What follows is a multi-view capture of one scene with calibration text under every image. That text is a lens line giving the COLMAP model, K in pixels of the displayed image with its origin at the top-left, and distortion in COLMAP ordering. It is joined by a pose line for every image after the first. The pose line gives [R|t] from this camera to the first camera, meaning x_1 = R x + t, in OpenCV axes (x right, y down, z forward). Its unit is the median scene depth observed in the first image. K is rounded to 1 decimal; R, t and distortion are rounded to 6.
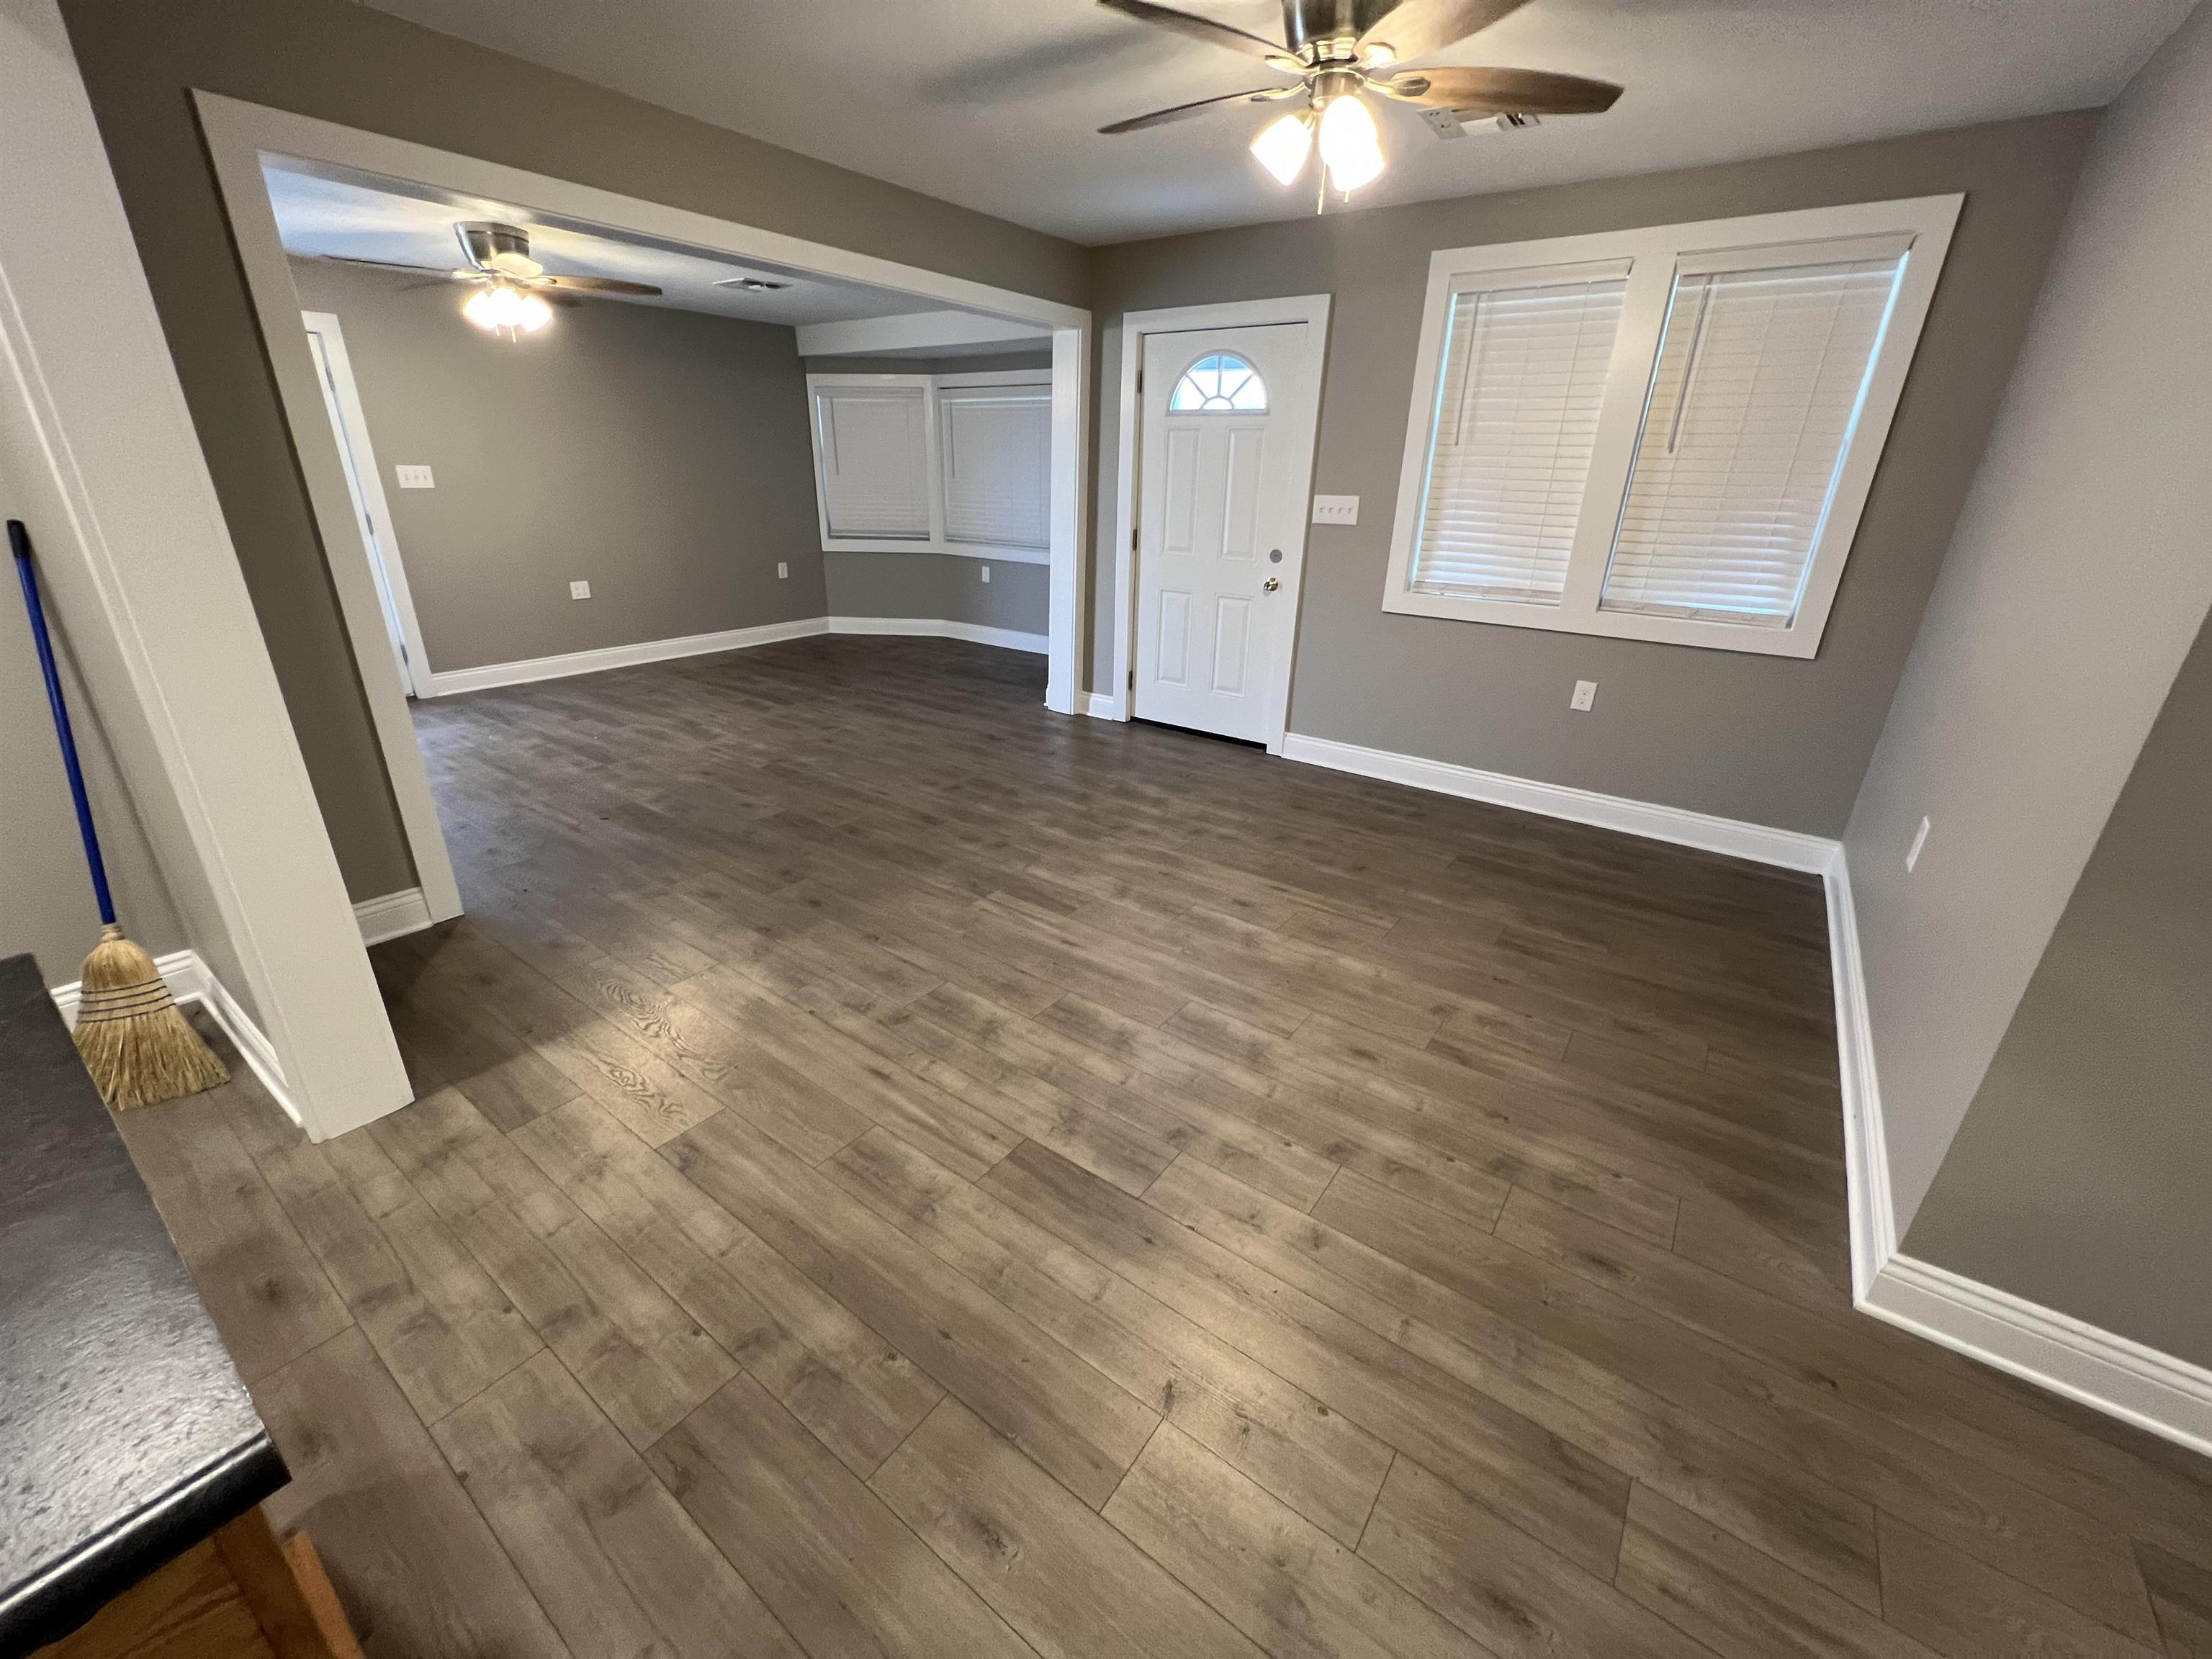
lens RADIAL K [[885.6, 0, 1105.0], [0, 885.6, 818.2], [0, 0, 1]] dist [-0.003165, 0.000404]
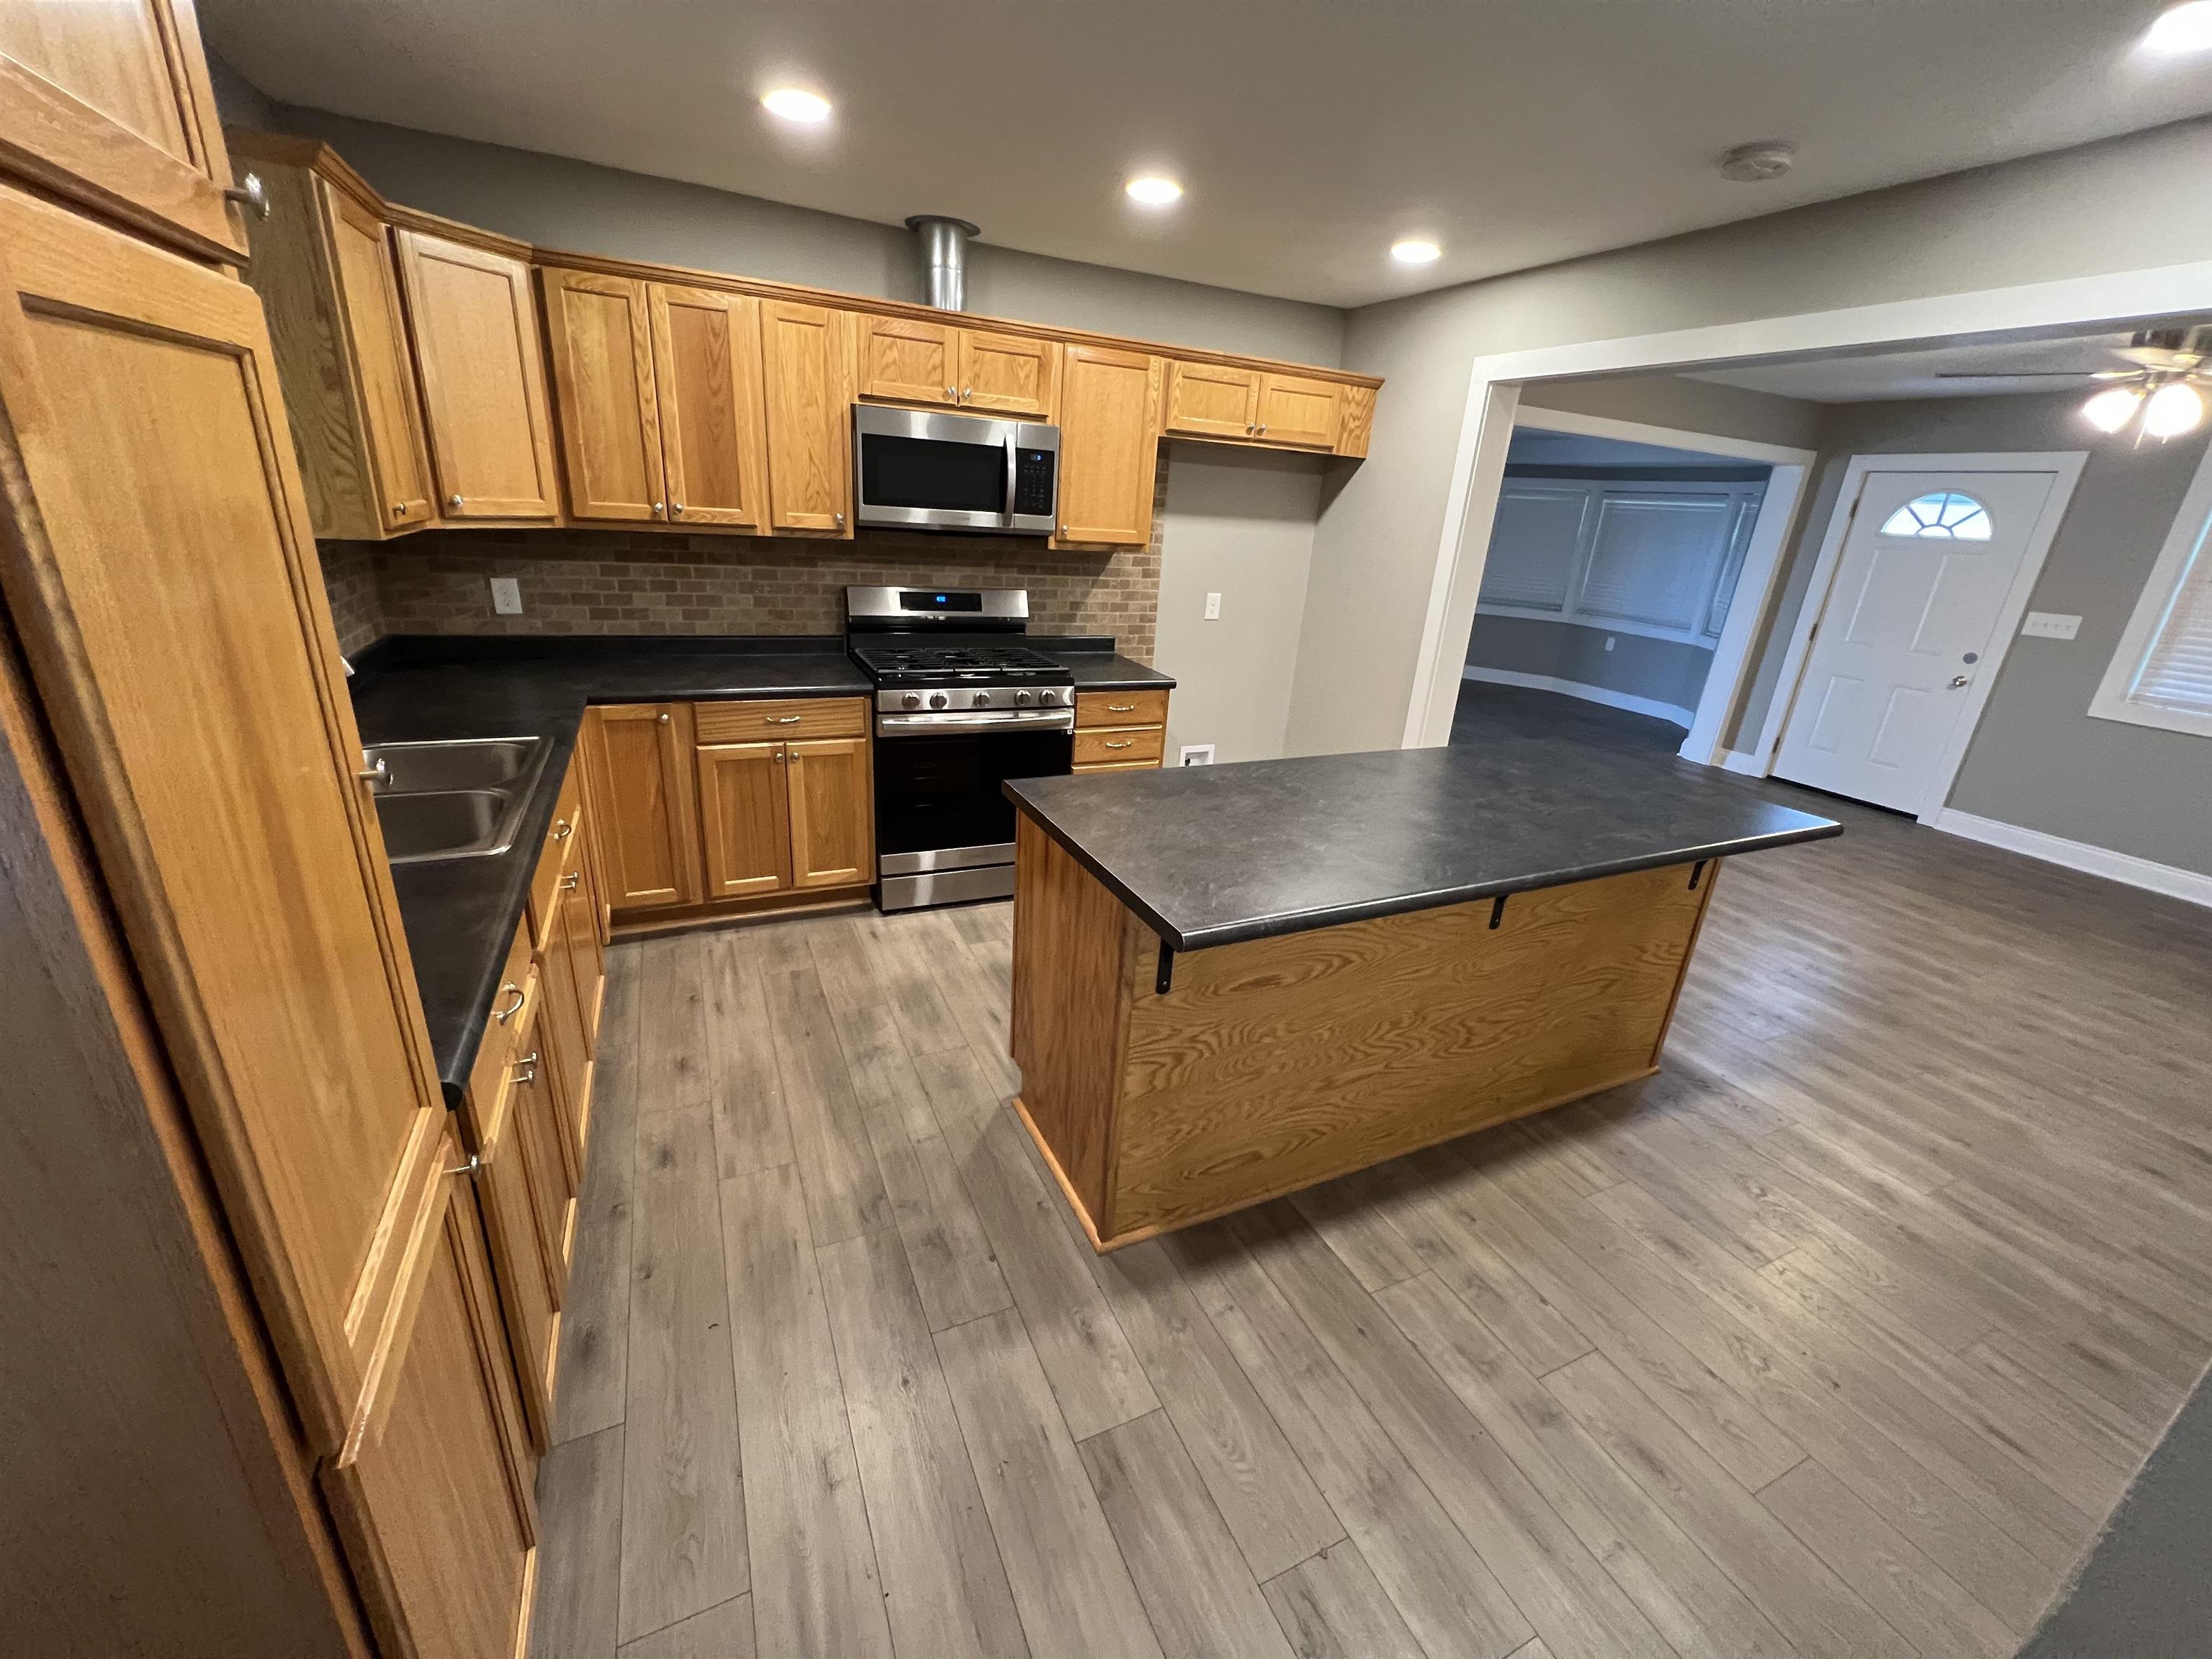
lens RADIAL K [[885.6, 0, 1105.0], [0, 885.6, 818.2], [0, 0, 1]] dist [-0.003165, 0.000404]
pose [[0.874852, 0.195294, -0.443277, -0.276810], [-0.220357, 0.975406, -0.005165, 0.188958], [0.431366, 0.102197, 0.896370, -0.583363]]
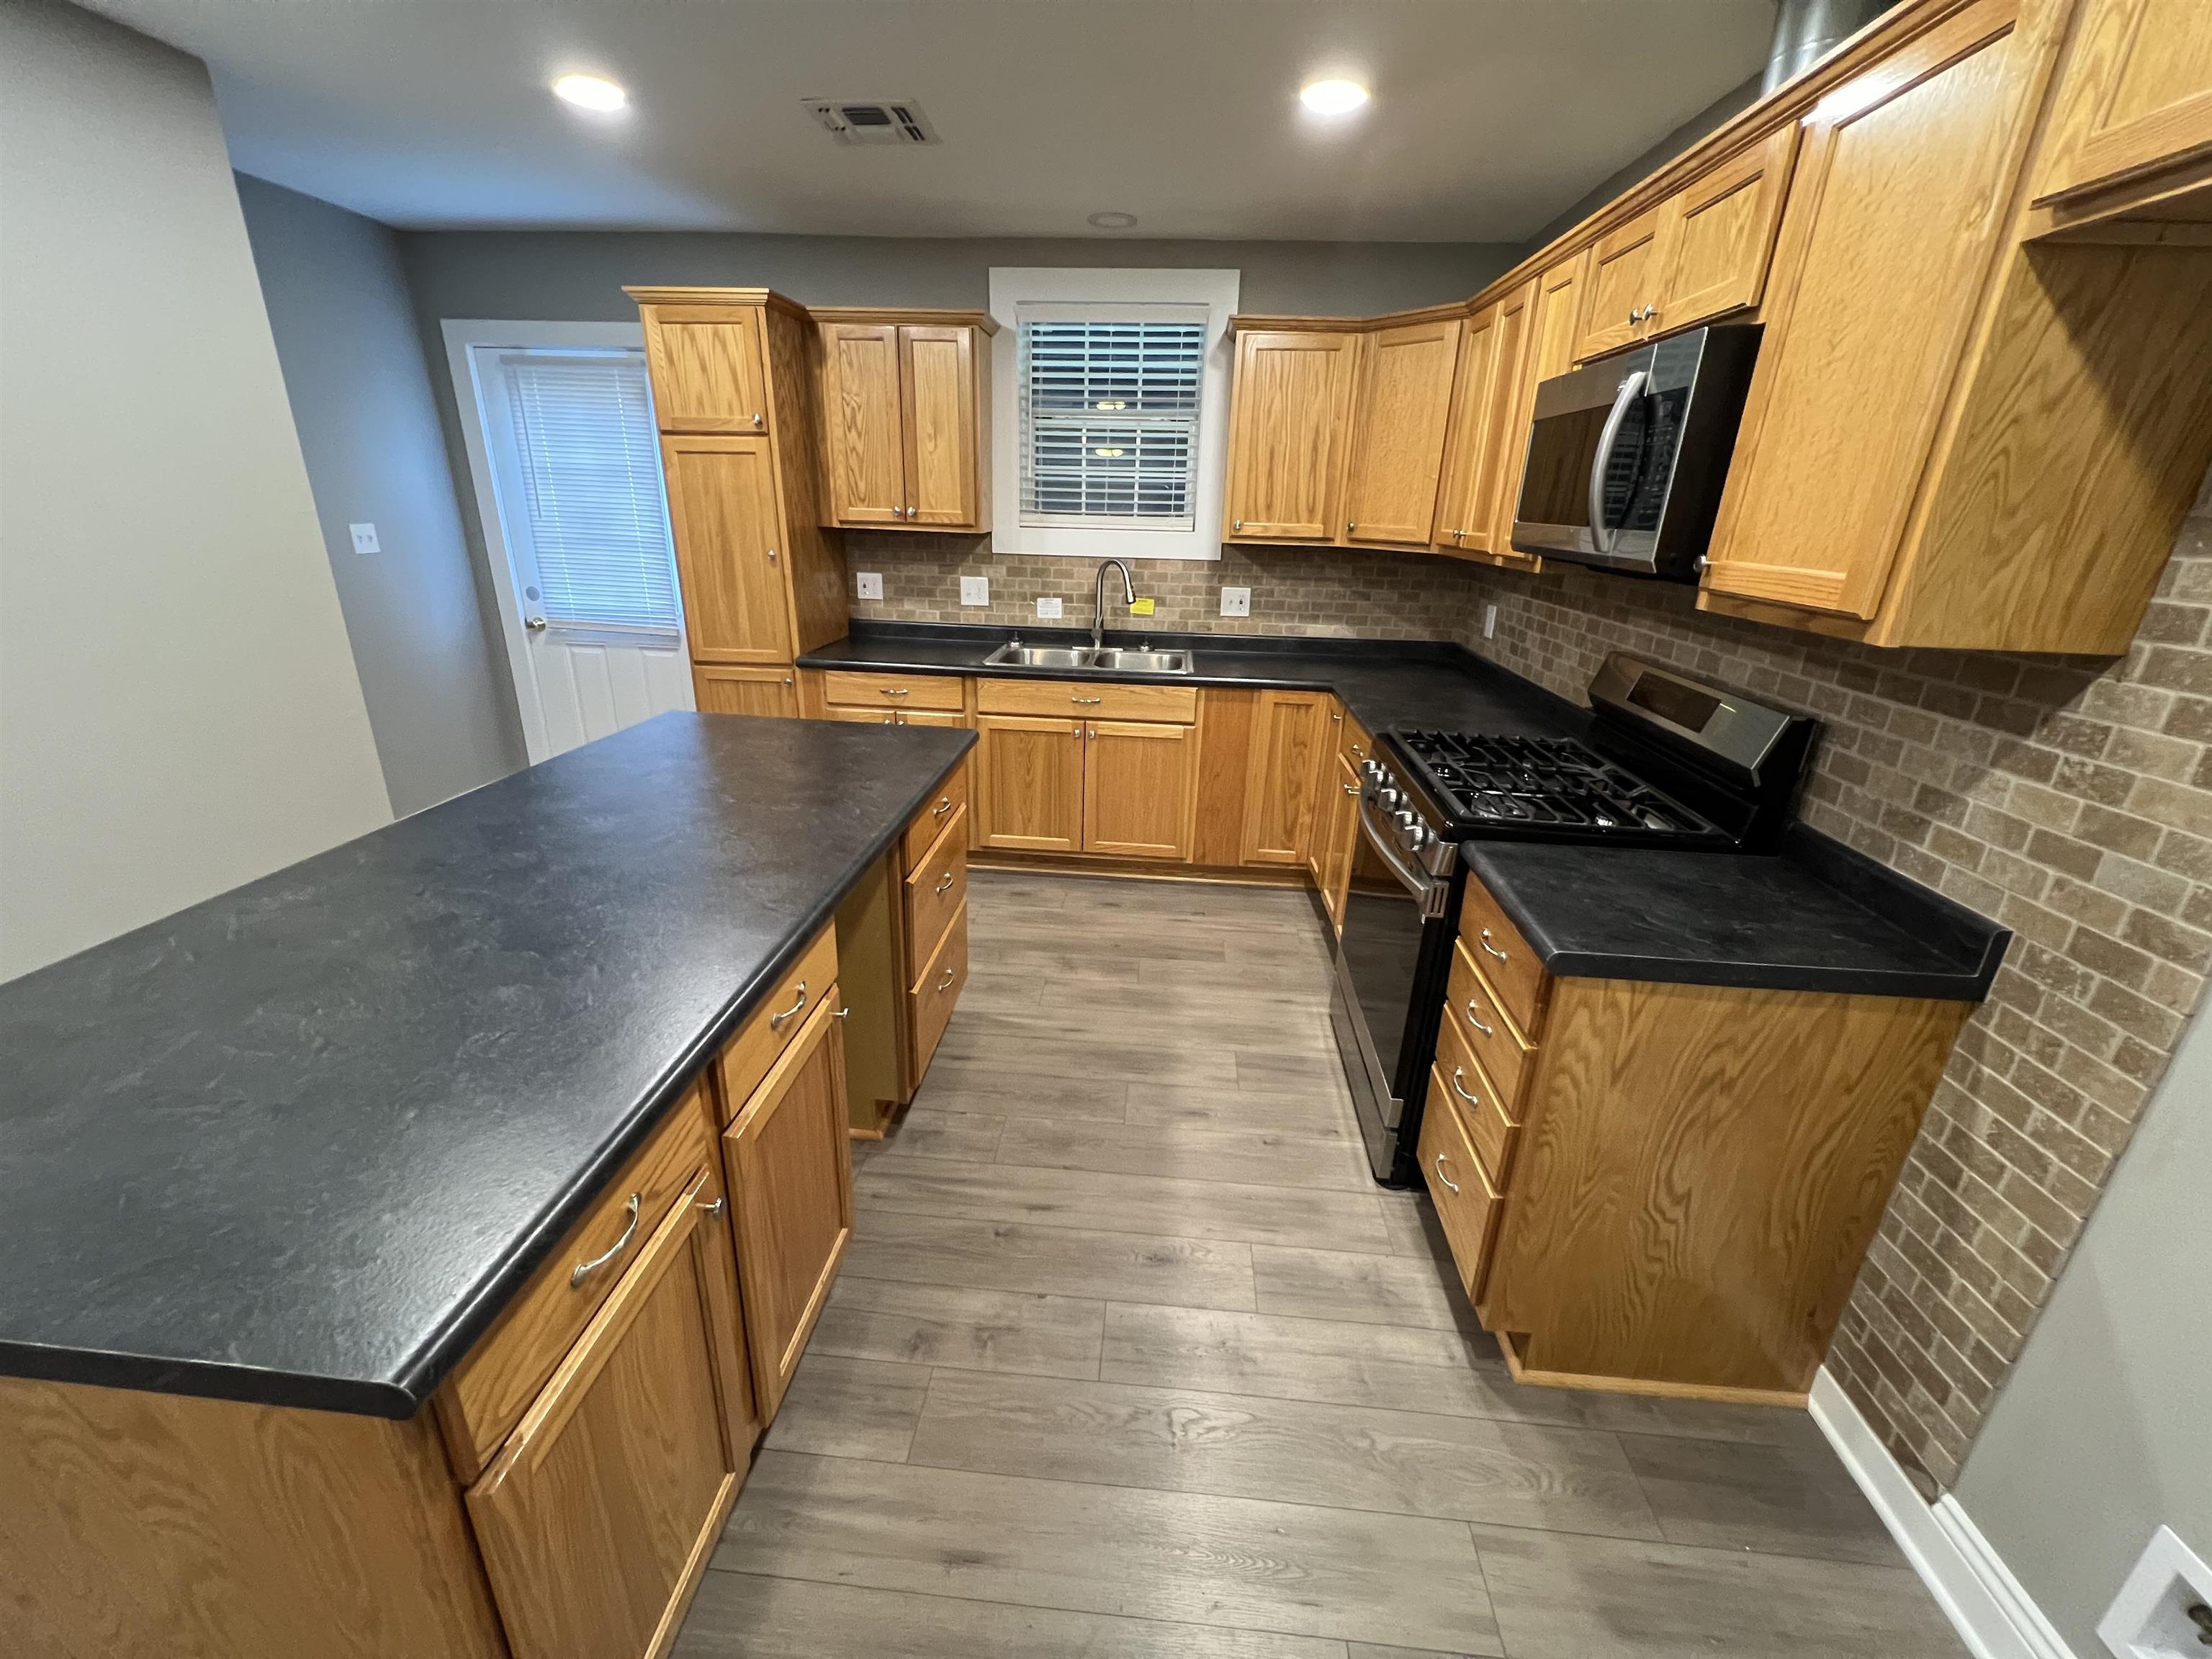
lens RADIAL K [[885.6, 0, 1105.0], [0, 885.6, 818.2], [0, 0, 1]] dist [-0.003165, 0.000404]
pose [[-0.849699, 0.130315, -0.510910, -0.422632], [-0.243155, 0.762944, 0.598992, -0.731068], [0.467854, 0.633193, -0.616587, 1.798514]]
